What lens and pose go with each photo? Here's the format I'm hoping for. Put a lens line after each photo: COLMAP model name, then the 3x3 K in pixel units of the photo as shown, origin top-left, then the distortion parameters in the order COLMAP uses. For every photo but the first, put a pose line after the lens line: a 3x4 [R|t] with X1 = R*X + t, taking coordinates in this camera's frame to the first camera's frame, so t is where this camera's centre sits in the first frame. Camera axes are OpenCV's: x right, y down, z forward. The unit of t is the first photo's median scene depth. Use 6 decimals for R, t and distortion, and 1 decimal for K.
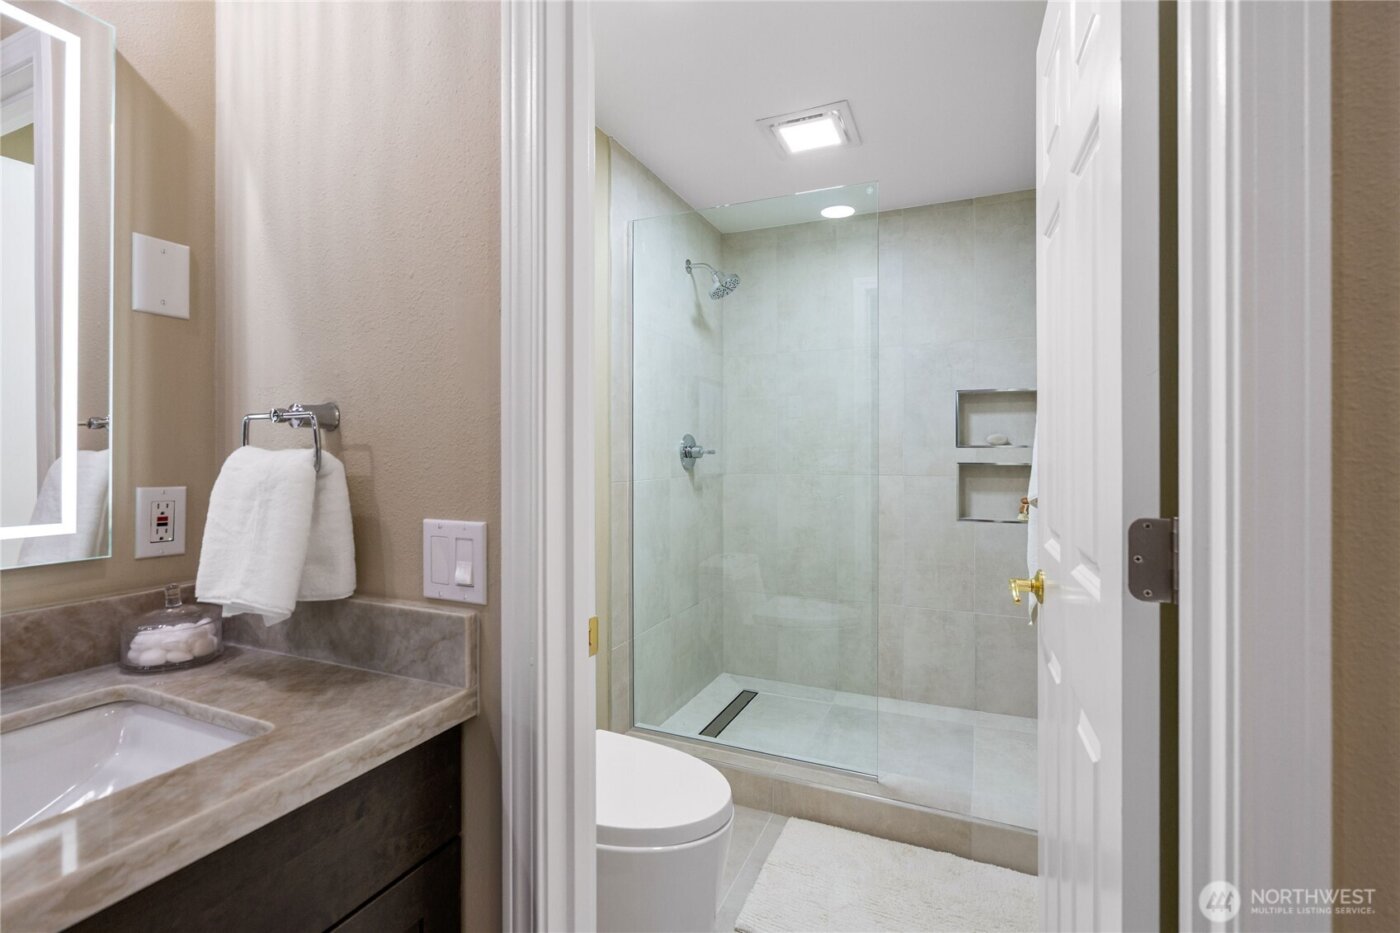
lens RADIAL K [[636.5, 0, 697.7], [0, 636.5, 457.2], [0, 0, 1]] dist [-0.003387, 0.000320]
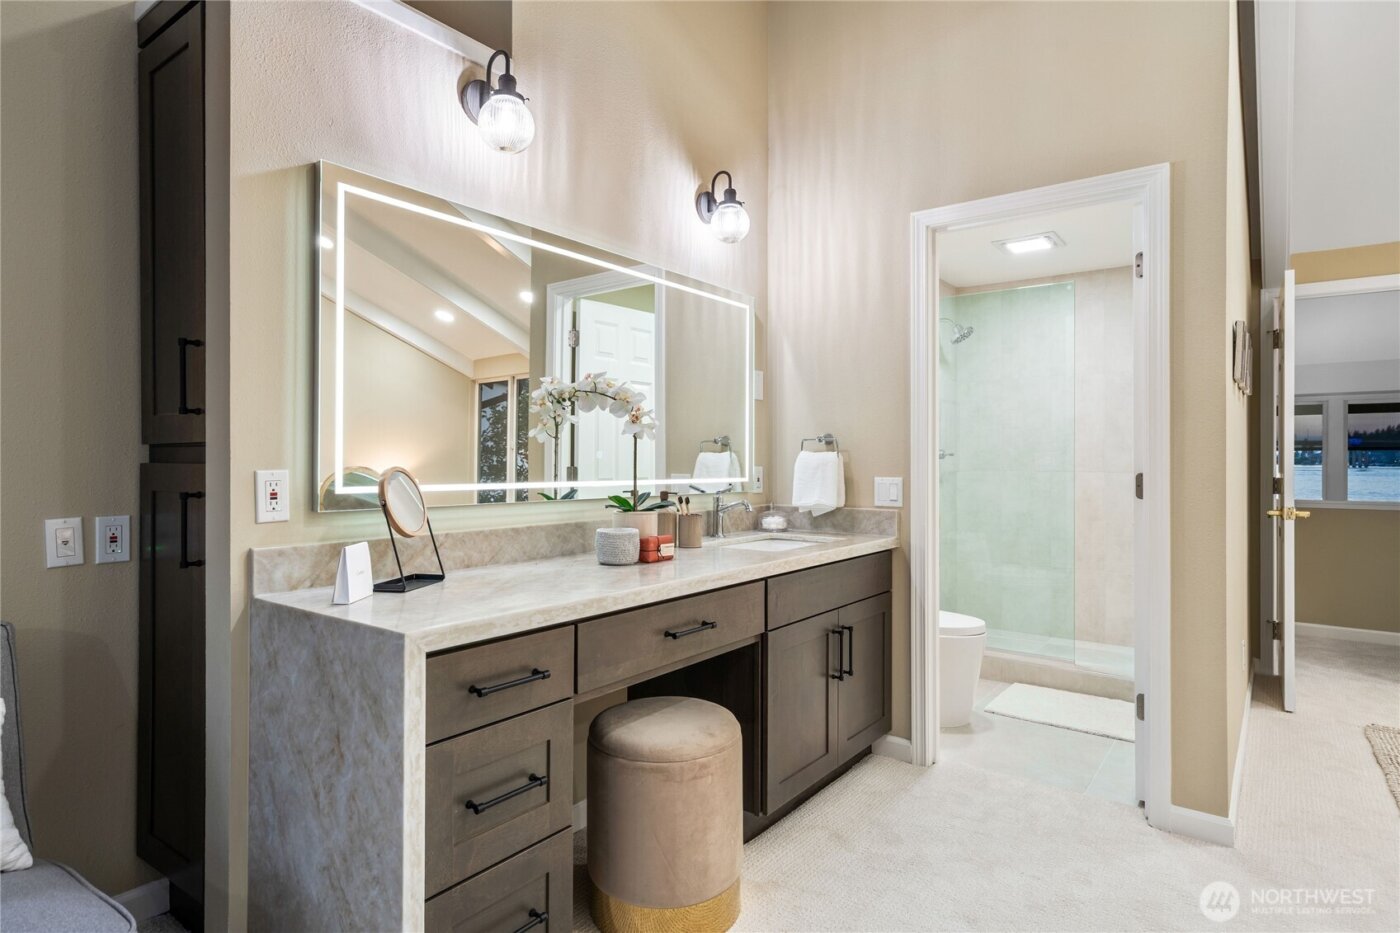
lens RADIAL K [[771.5, 0, 696.7], [0, 771.5, 459.8], [0, 0, 1]] dist [0.010584, 0.000311]
pose [[0.973103, -0.000098, -0.230372, -0.389387], [-0.000990, 0.999989, -0.004607, 0.036703], [0.230370, 0.004711, 0.973092, -2.269563]]
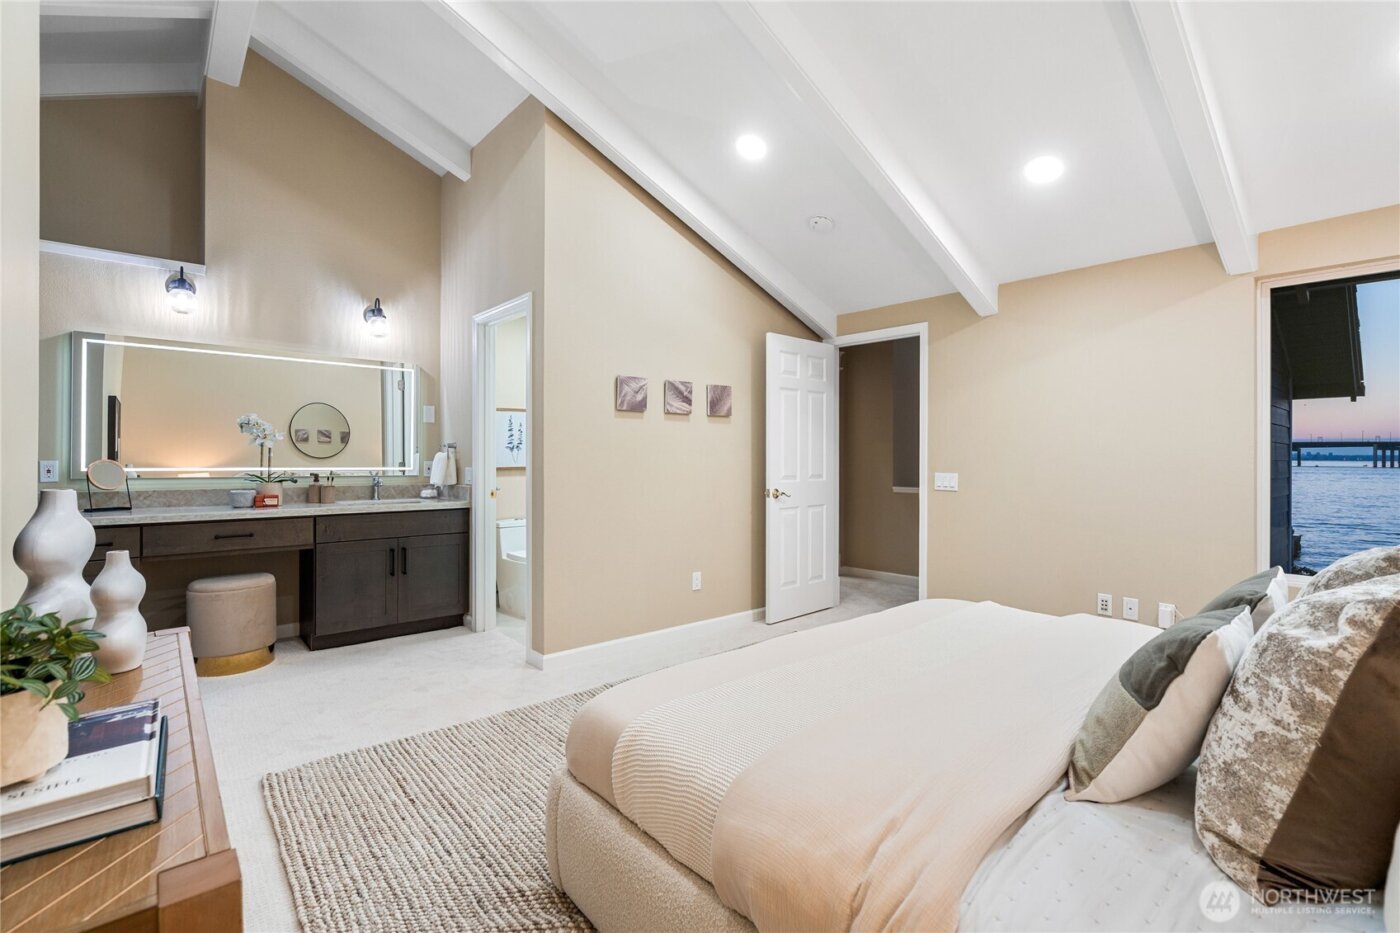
lens RADIAL K [[636.5, 0, 701.0], [0, 636.5, 462.2], [0, 0, 1]] dist [-0.003387, 0.000320]
pose [[0.898746, -0.002037, -0.438464, 3.056810], [0.000917, 0.999996, -0.002766, 0.072994], [0.438468, 0.002084, 0.898744, -2.350422]]
